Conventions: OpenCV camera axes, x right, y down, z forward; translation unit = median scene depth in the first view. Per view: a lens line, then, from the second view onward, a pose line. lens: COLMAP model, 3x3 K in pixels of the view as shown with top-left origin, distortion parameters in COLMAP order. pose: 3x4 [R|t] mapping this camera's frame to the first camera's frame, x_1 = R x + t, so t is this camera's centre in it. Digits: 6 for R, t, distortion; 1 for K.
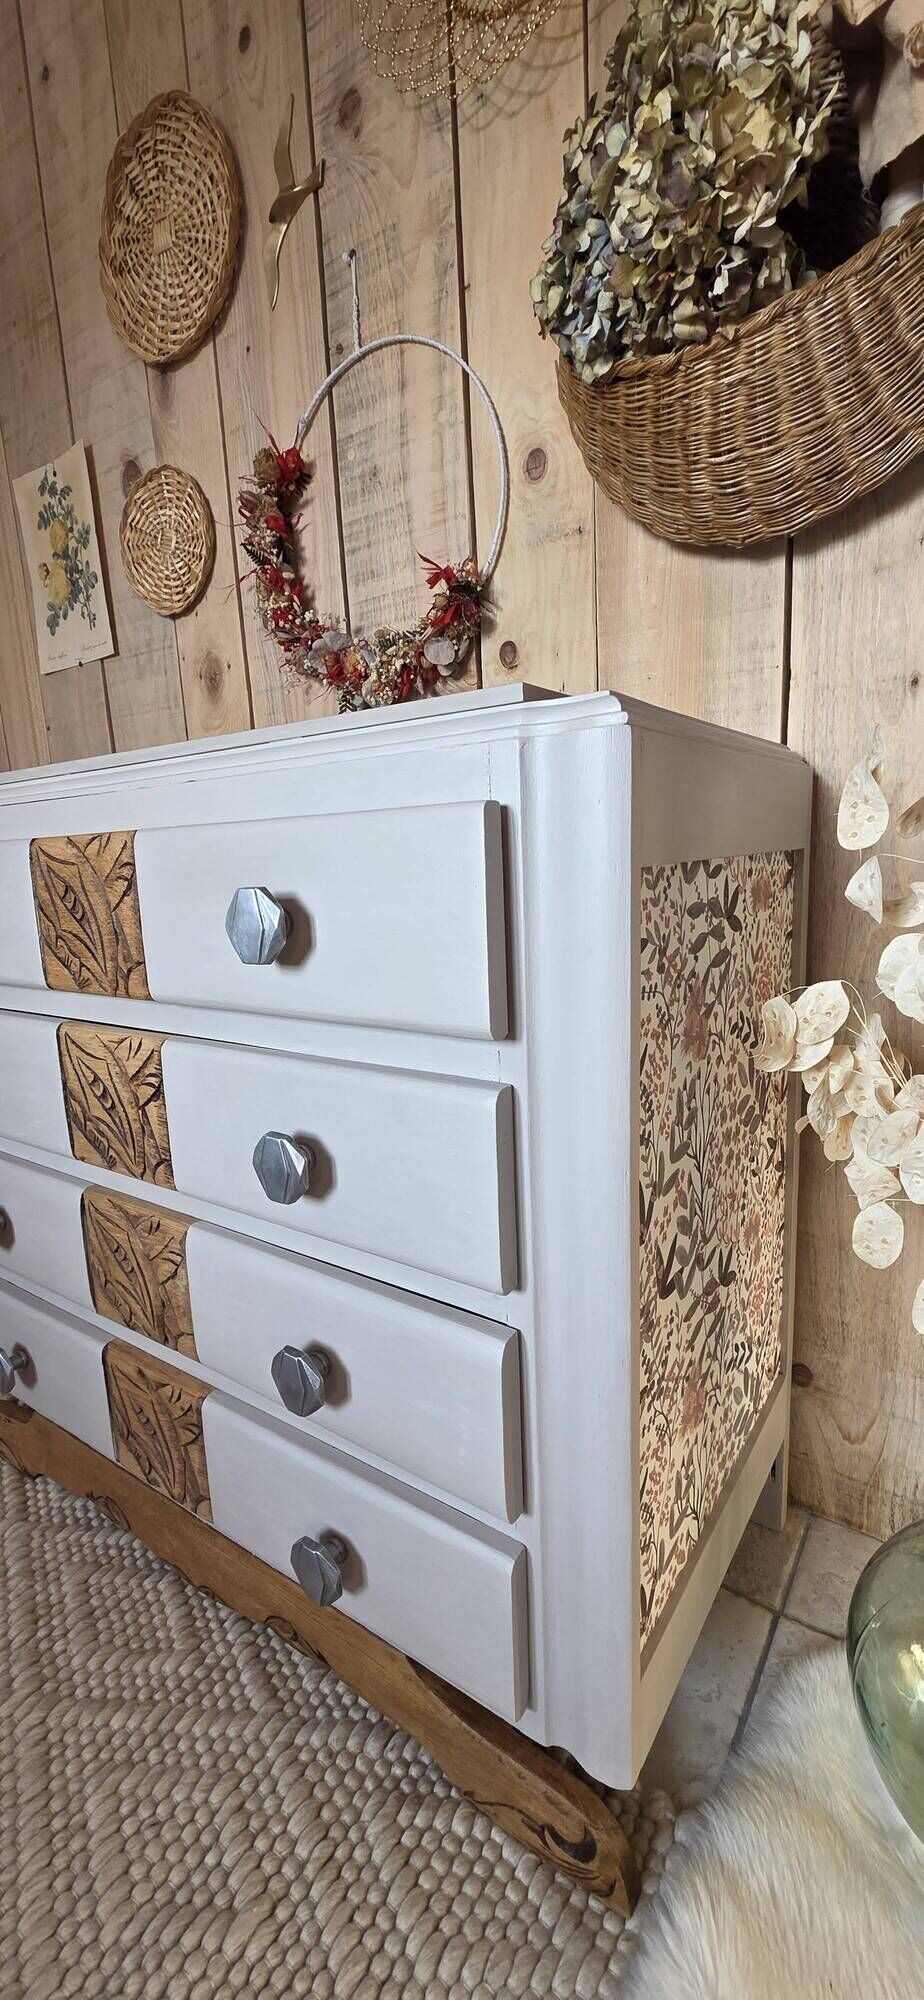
lens RADIAL K [[819.6, 0, 448.4], [0, 819.6, 1013.3], [0, 0, 1]] dist [0.003551, -0.000472]
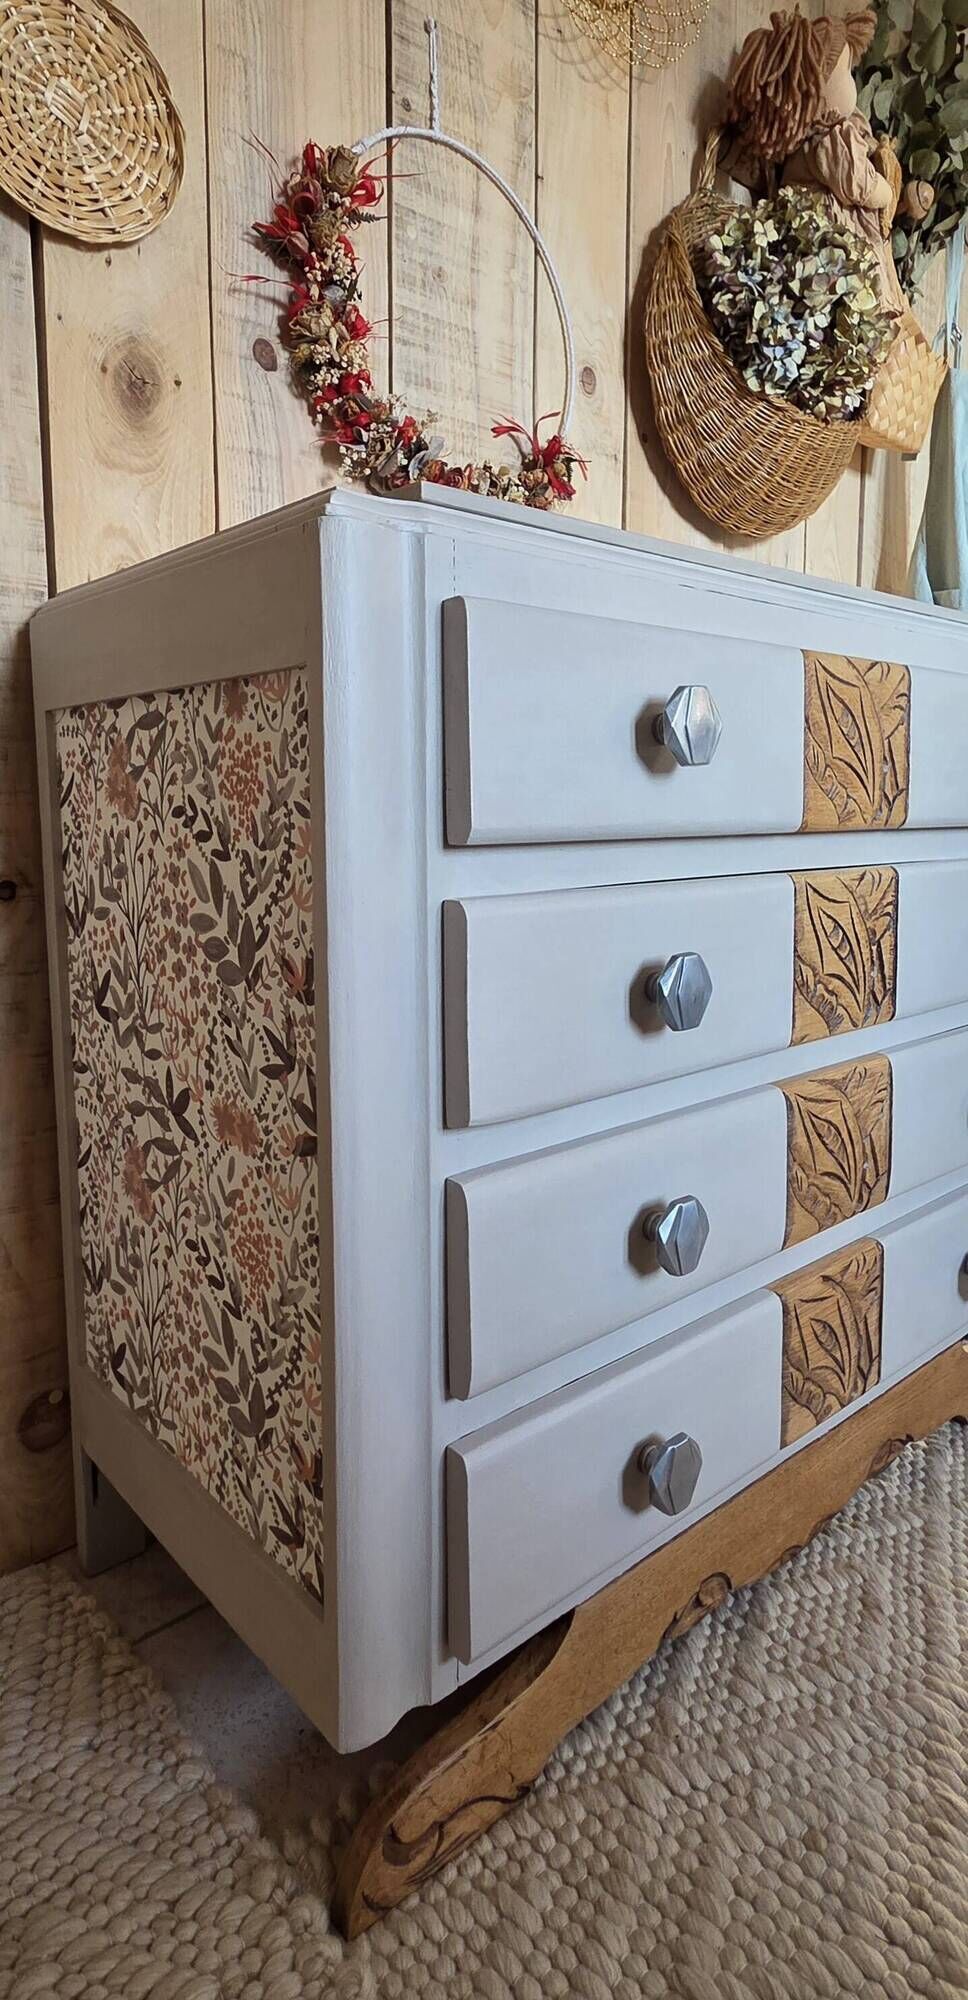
lens RADIAL K [[1106.6, 0, 508.4], [0, 1106.6, 924.7], [0, 0, 1]] dist [0.003856, -0.002297]
pose [[0.226531, -0.066136, 0.971756, -1.668234], [0.182002, 0.982994, 0.024473, -0.016705], [-0.956848, 0.171318, 0.234716, 1.053861]]
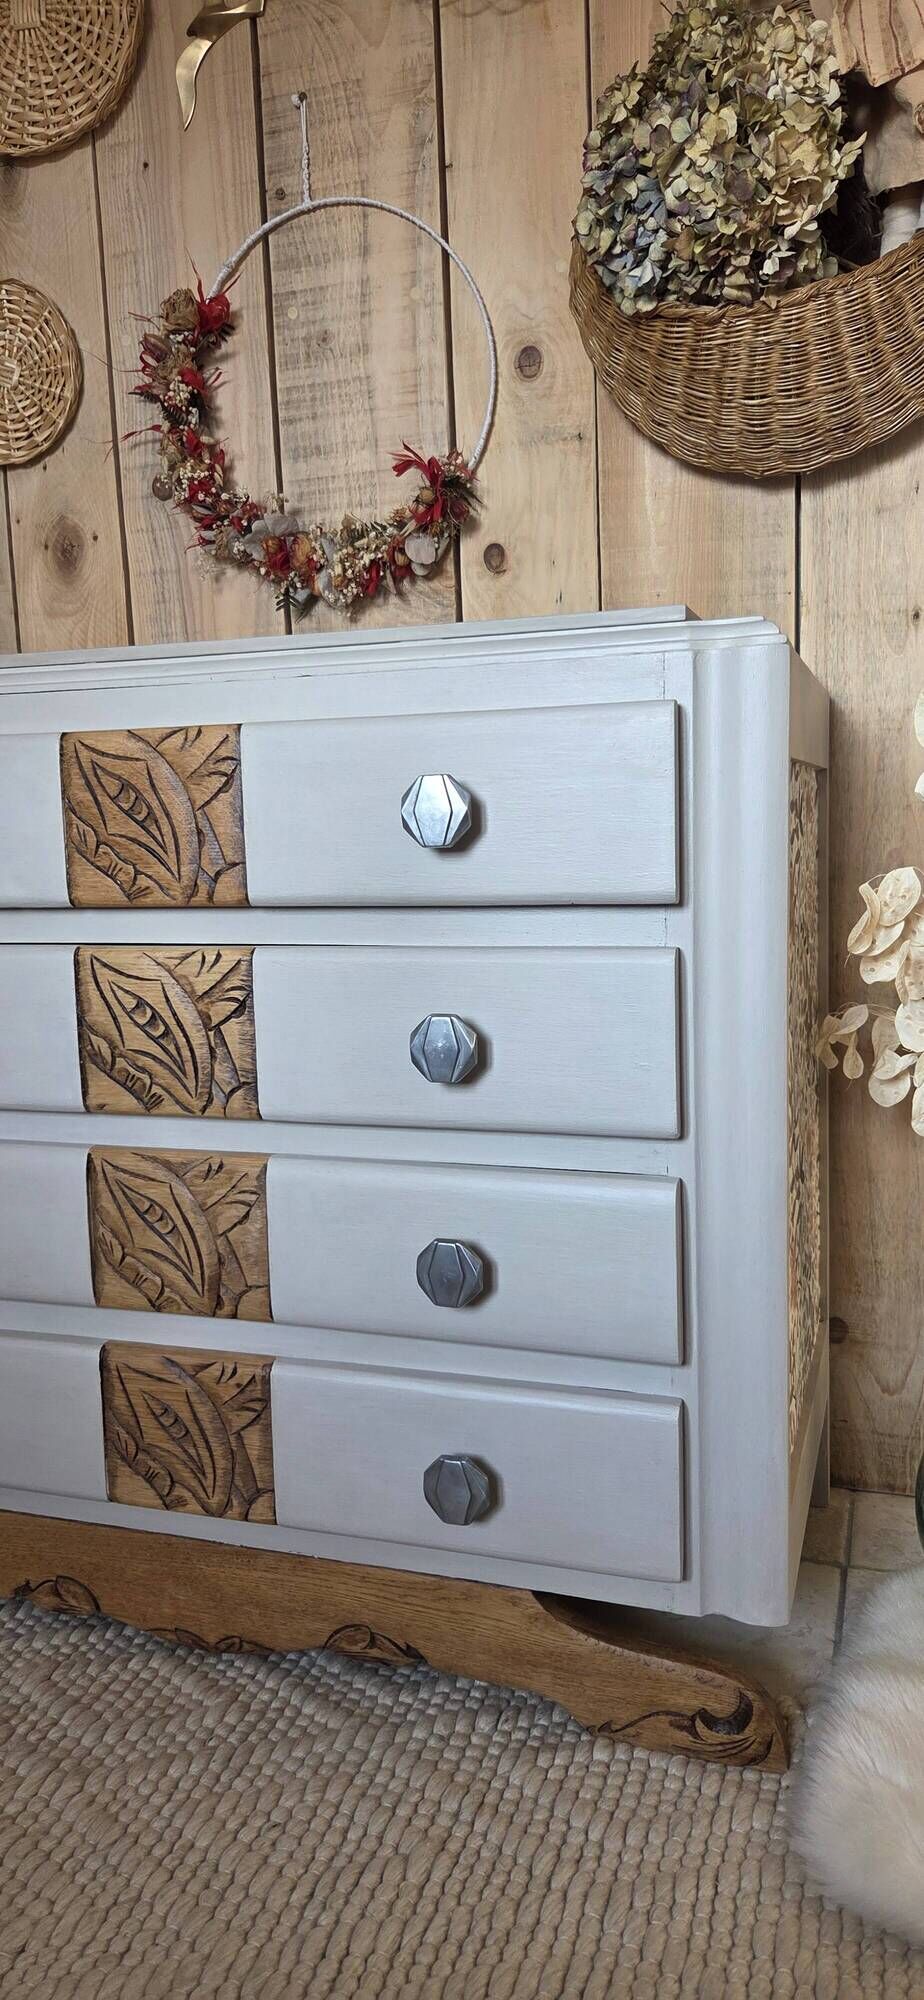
lens RADIAL K [[1365.4, 0, 454.2], [0, 1365.4, 991.9], [0, 0, 1]] dist [0.047792, -0.026882]
pose [[0.958286, -0.020652, 0.285063, -0.523816], [0.043387, 0.996338, -0.073669, 0.188922], [-0.282498, 0.082965, 0.955673, -0.497795]]
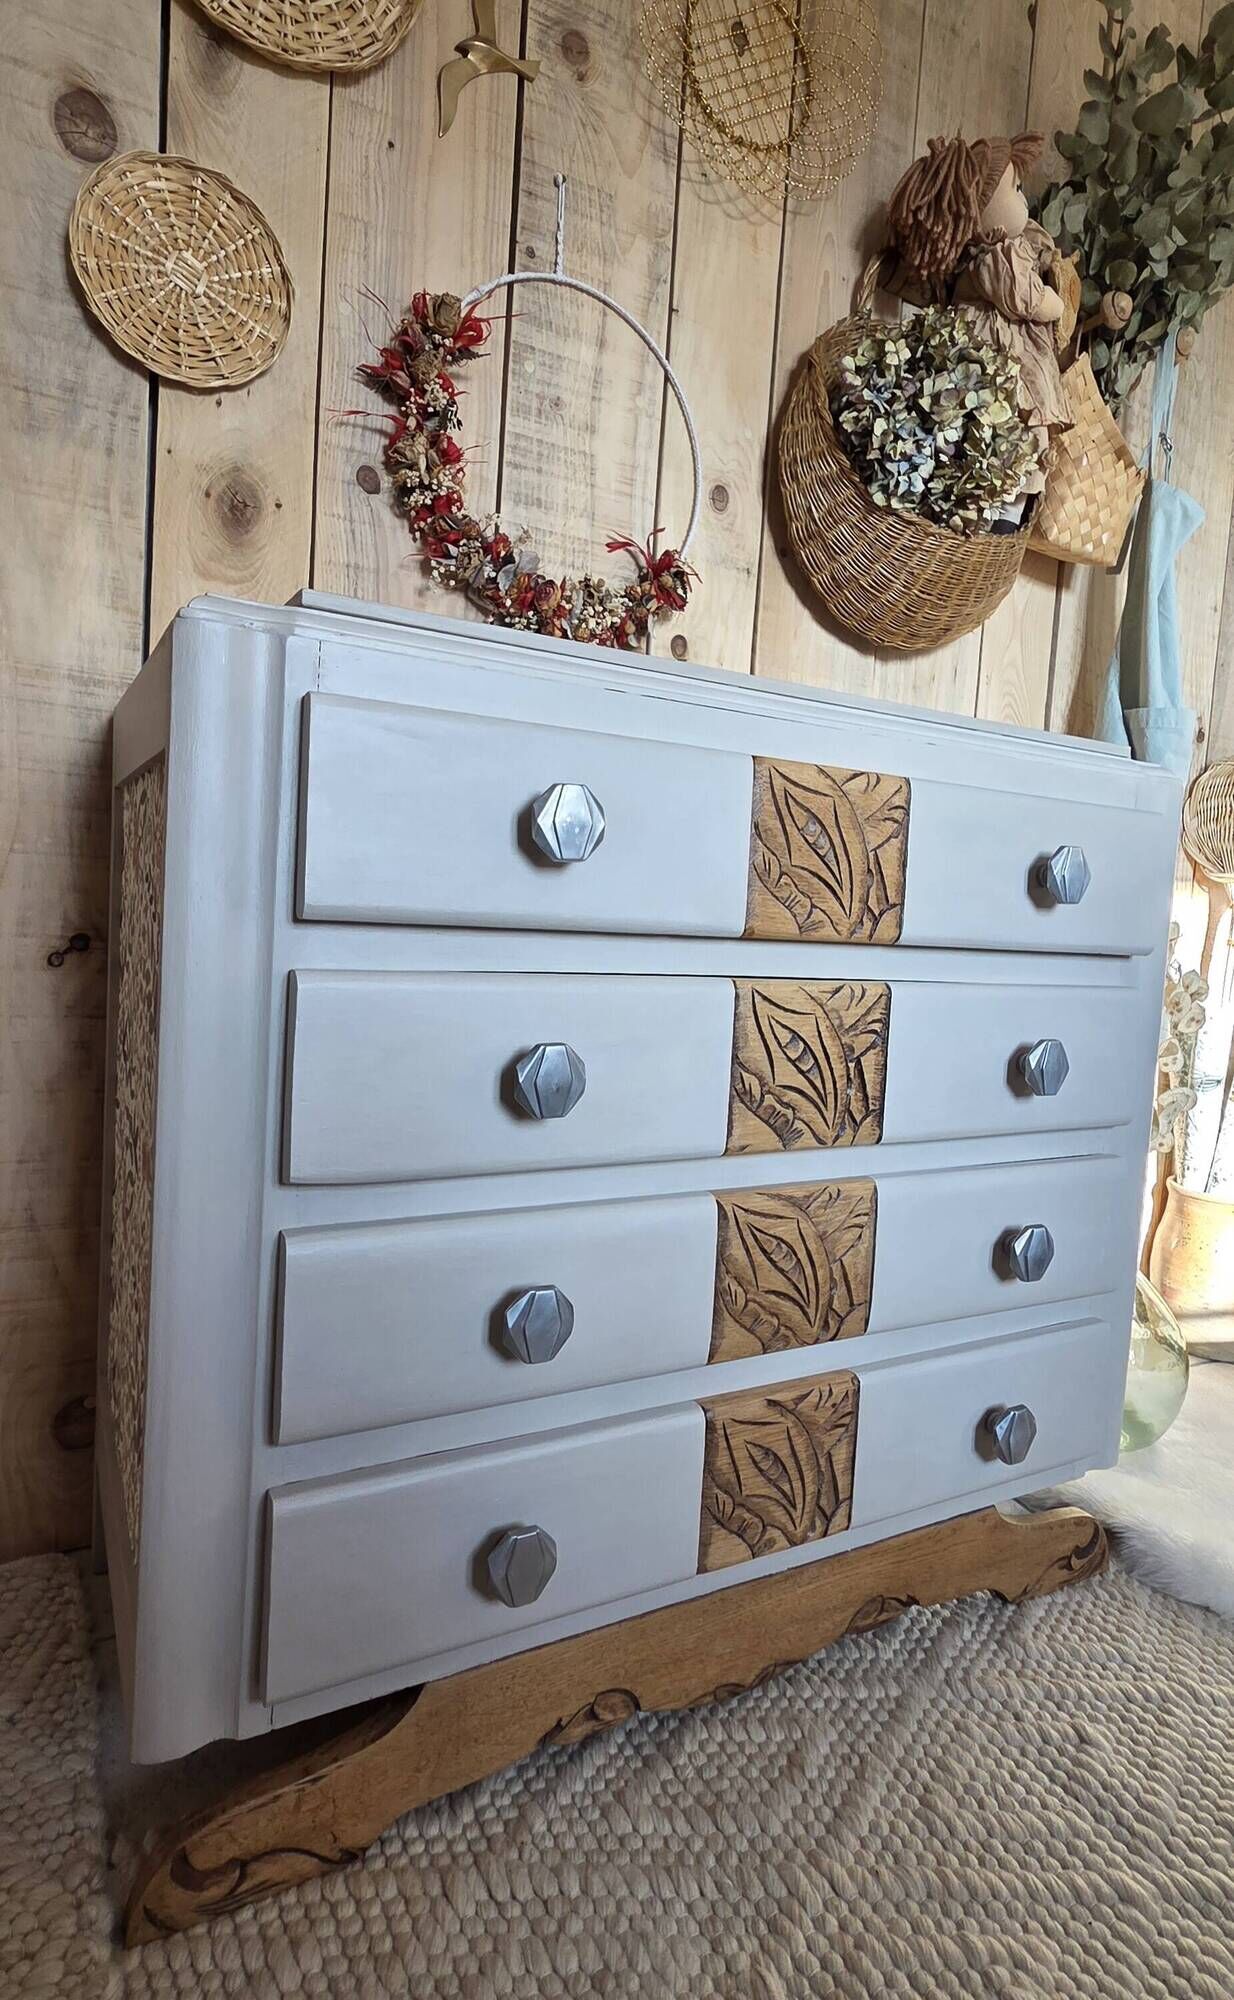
lens RADIAL K [[1098.3, 0, 625.6], [0, 1098.3, 966.2], [0, 0, 1]] dist [0.007145, -0.003557]
pose [[0.430502, 0.013944, 0.902482, -1.554655], [0.095436, 0.993572, -0.060876, 0.057217], [-0.897530, 0.112337, 0.426404, 0.653208]]
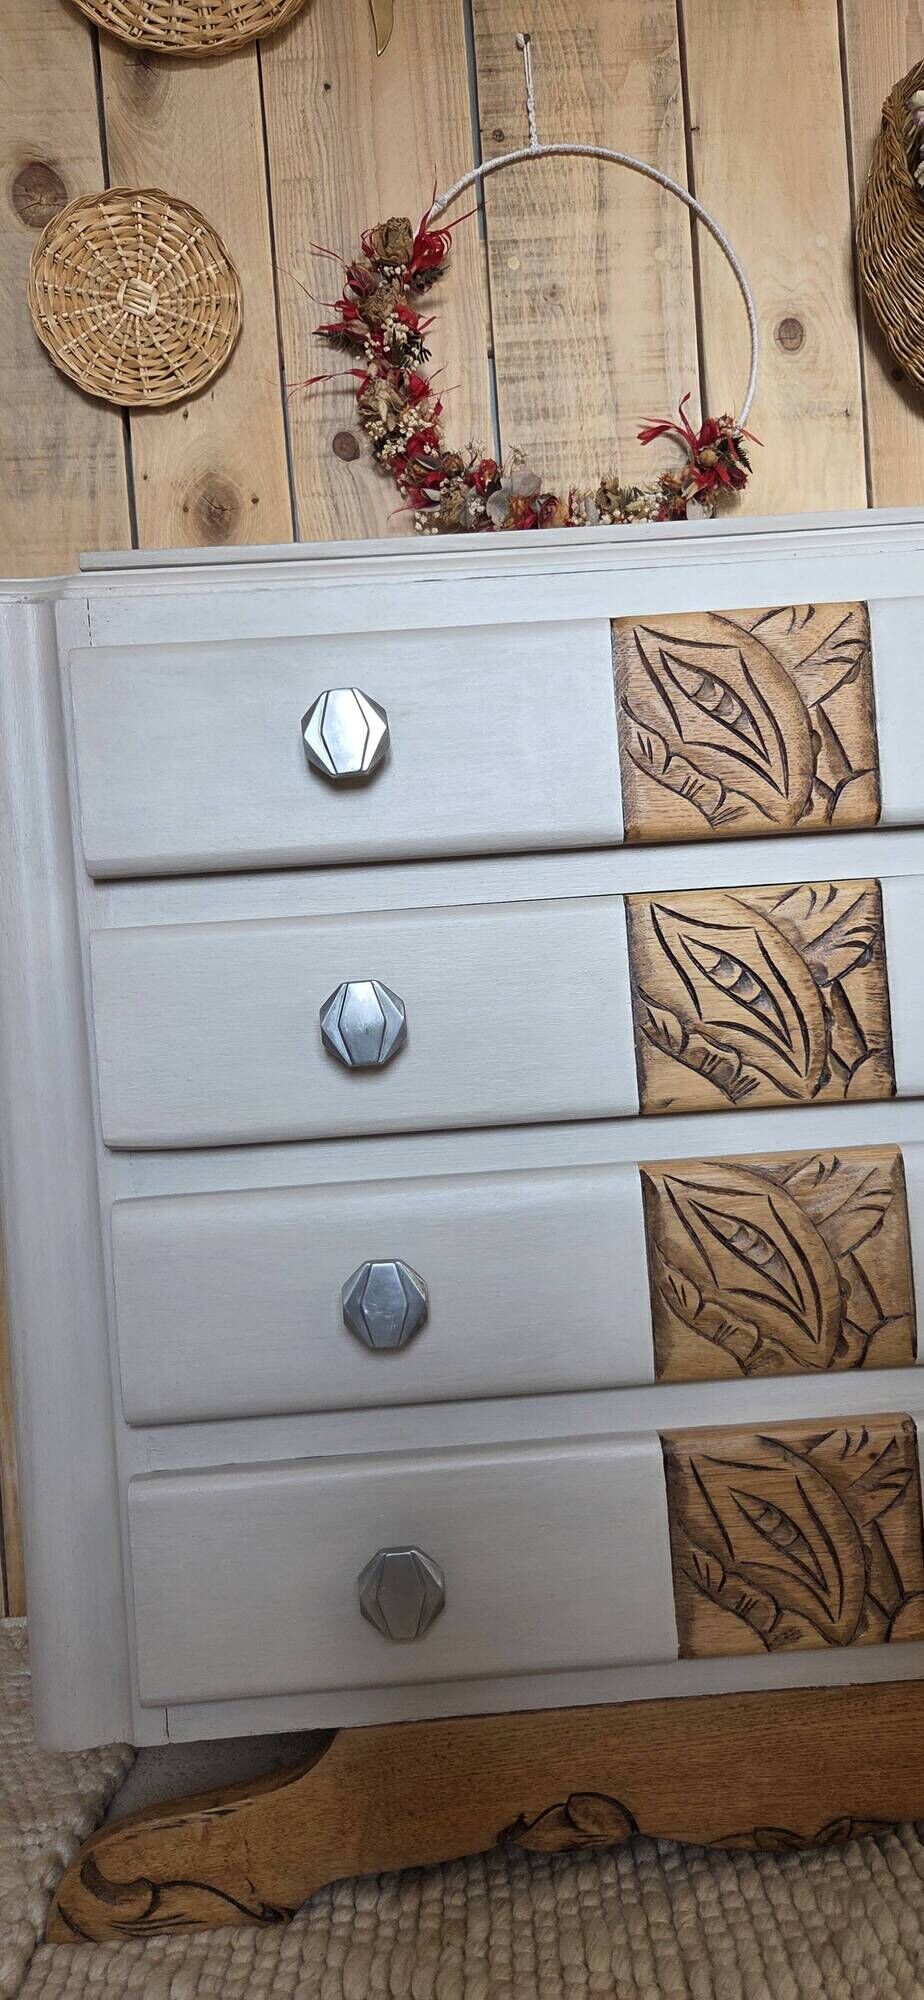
lens RADIAL K [[1364.4, 0, 467.4], [0, 1364.4, 1002.5], [0, 0, 1]] dist [0.050419, -0.037755]
pose [[0.803482, -0.017484, 0.595073, -1.271918], [0.148113, 0.974010, -0.171368, 0.274841], [-0.576611, 0.225829, 0.785189, 0.241089]]
